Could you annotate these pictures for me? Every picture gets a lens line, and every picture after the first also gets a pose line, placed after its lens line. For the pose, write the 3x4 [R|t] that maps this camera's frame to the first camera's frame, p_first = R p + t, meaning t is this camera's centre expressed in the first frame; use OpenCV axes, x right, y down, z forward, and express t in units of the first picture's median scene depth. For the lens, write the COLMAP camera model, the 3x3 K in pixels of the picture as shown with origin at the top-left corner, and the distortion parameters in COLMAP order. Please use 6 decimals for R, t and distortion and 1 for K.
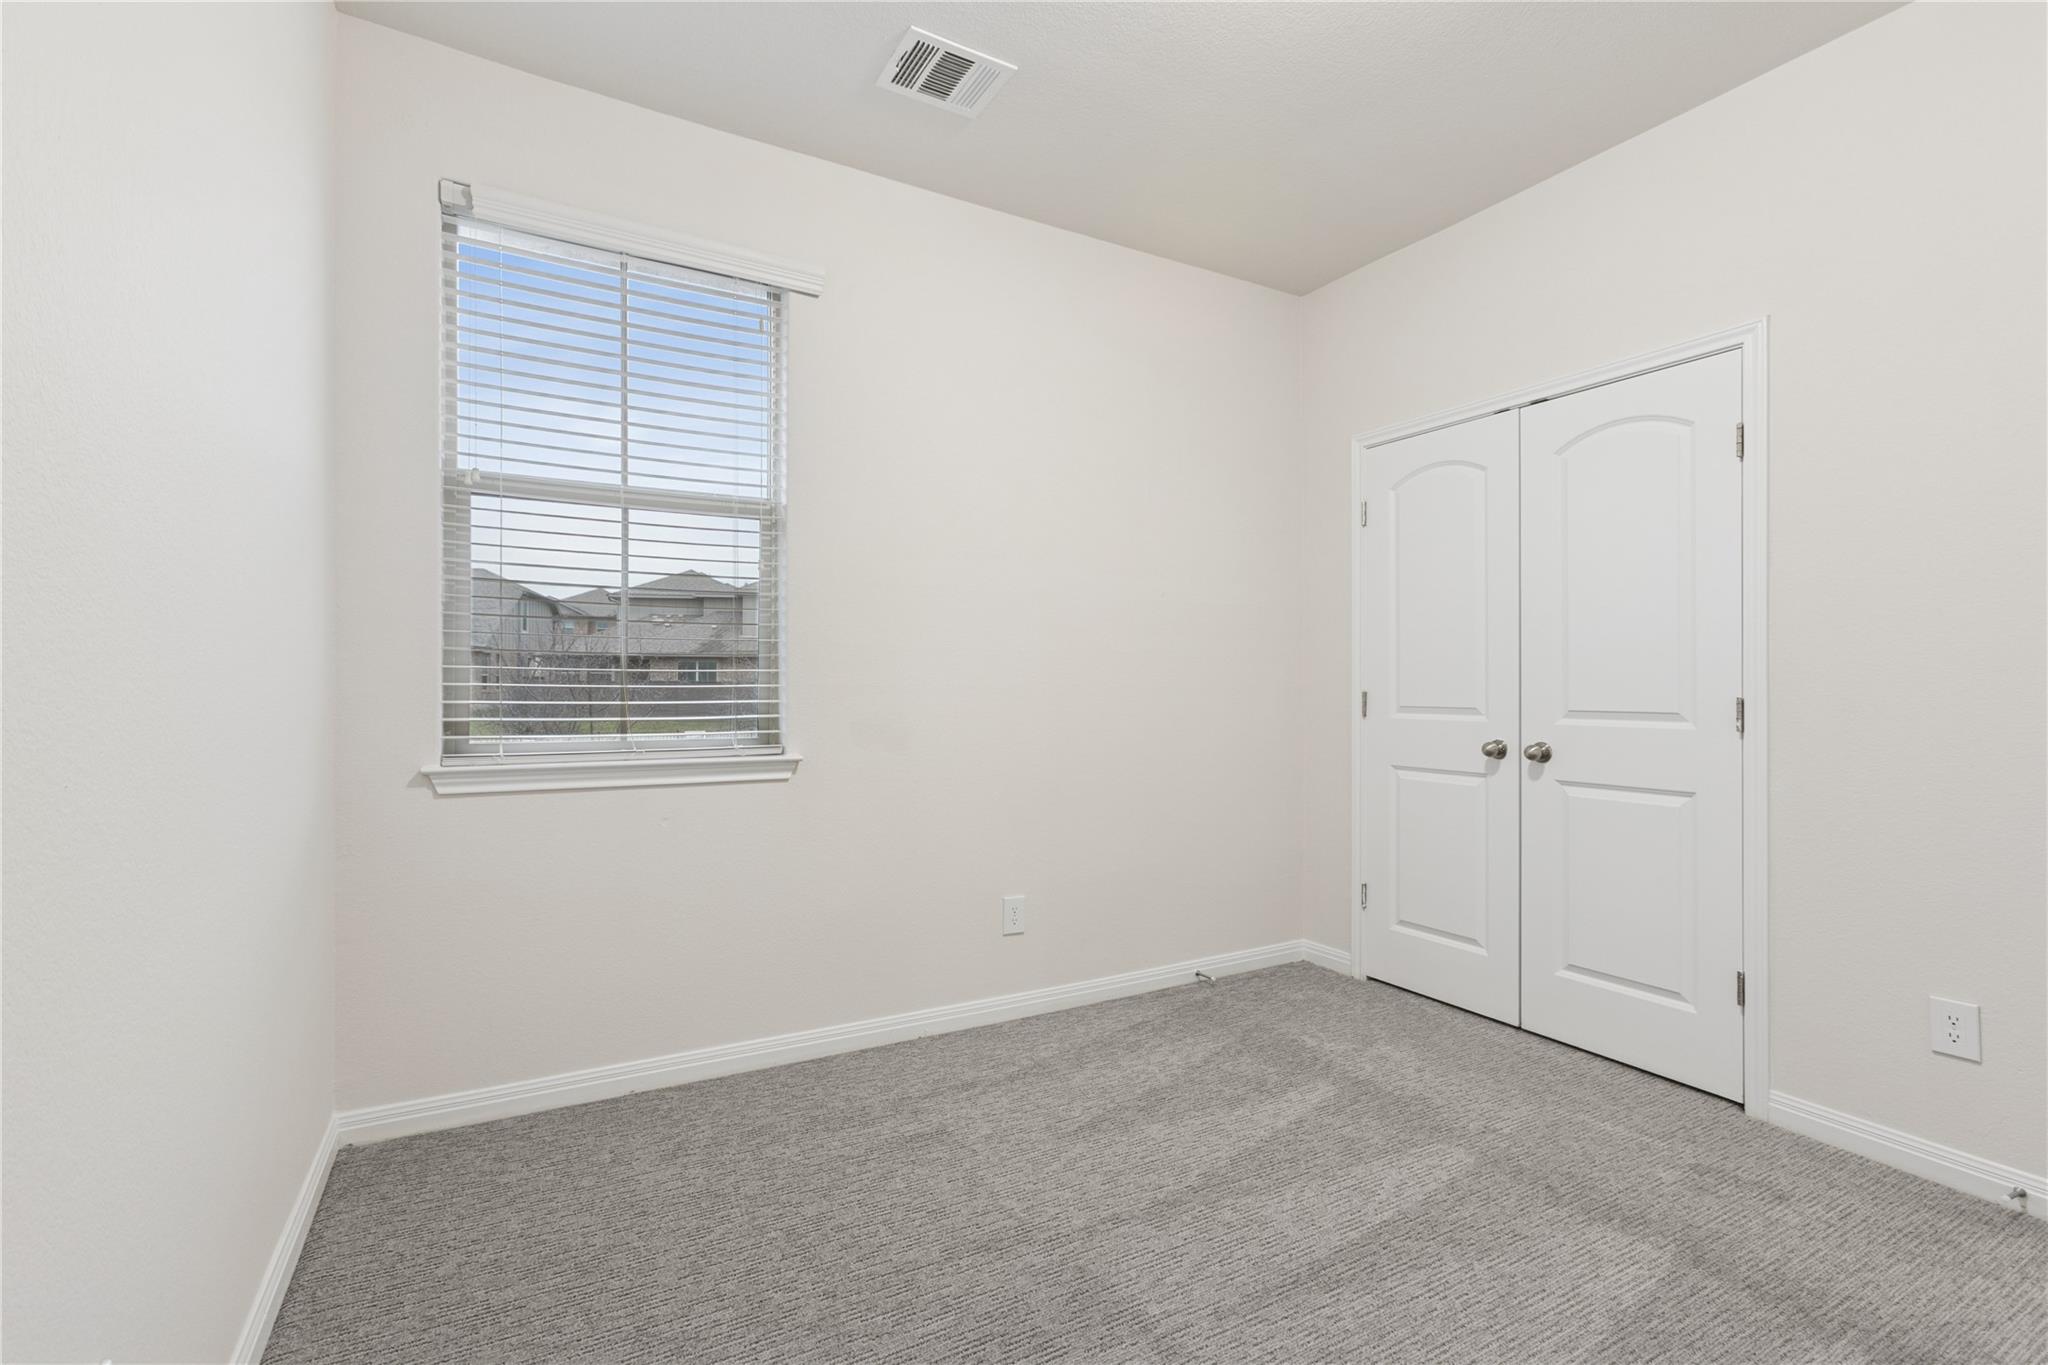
lens RADIAL K [[899.8, 0, 1004.8], [0, 899.8, 689.5], [0, 0, 1]] dist [0.000538, 0.000699]
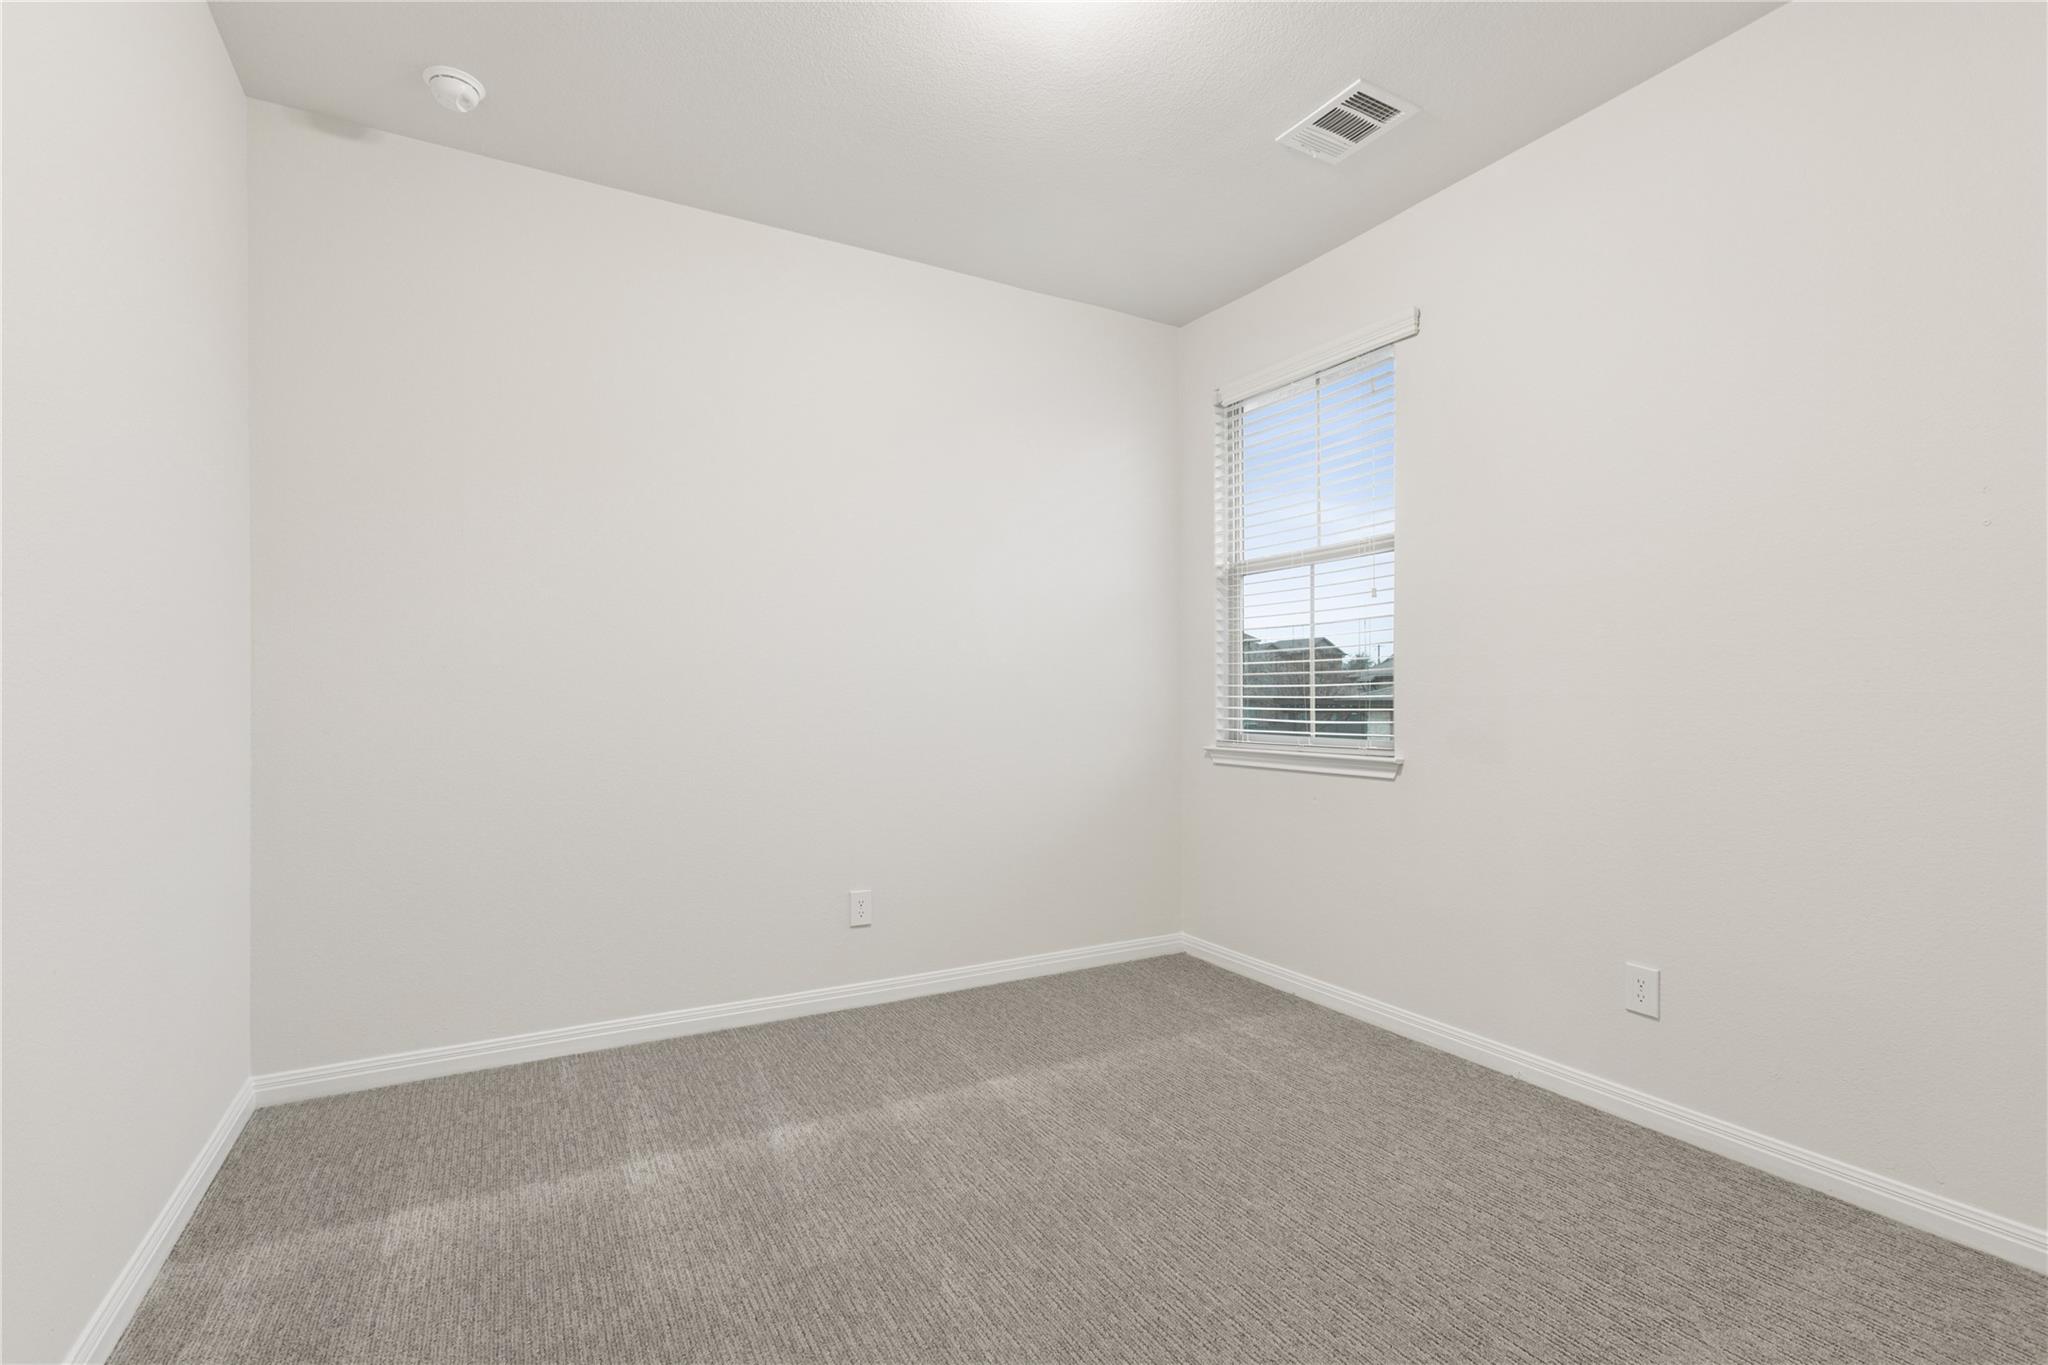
lens RADIAL K [[899.8, 0, 1004.8], [0, 899.8, 689.5], [0, 0, 1]] dist [0.000538, 0.000699]
pose [[0.014957, -0.011357, -0.999824, 0.893006], [0.007055, 0.999912, -0.011253, -0.003140], [0.999863, -0.006886, 0.015035, 0.508643]]
